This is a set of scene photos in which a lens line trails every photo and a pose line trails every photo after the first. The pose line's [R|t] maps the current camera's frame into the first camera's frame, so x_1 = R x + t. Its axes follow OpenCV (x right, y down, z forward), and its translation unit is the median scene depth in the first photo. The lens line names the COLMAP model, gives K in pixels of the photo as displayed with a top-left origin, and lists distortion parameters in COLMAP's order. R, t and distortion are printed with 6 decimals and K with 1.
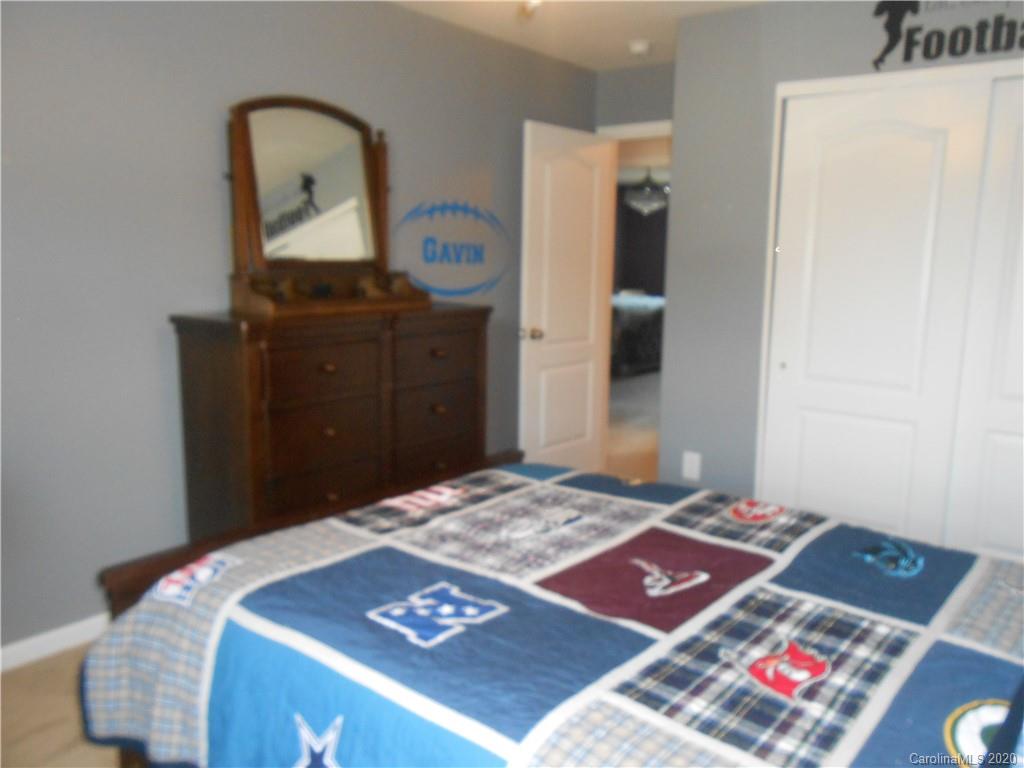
lens RADIAL K [[824.7, 0, 513.9], [0, 824.7, 381.2], [0, 0, 1]] dist [-0.006005, 0.021274]
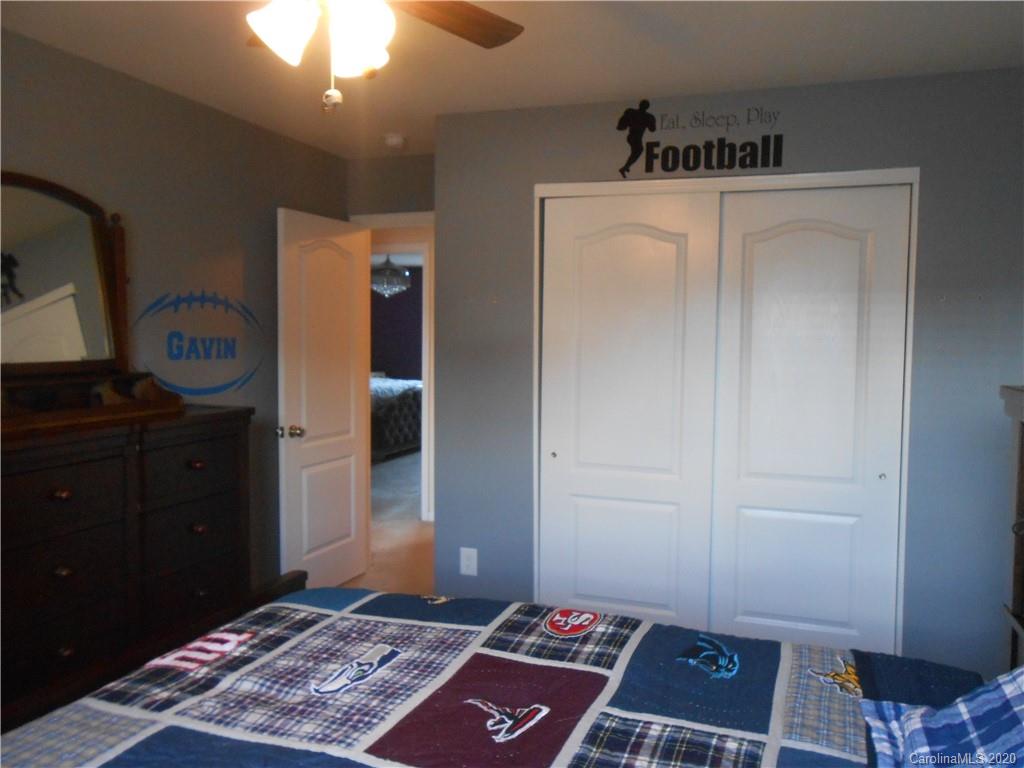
lens RADIAL K [[824.7, 0, 513.9], [0, 824.7, 381.2], [0, 0, 1]] dist [-0.006005, 0.021274]
pose [[0.946333, -0.027492, 0.322022, -0.073370], [0.056532, 0.995095, -0.081176, -0.046626], [-0.318211, 0.095024, 0.943246, 0.075142]]
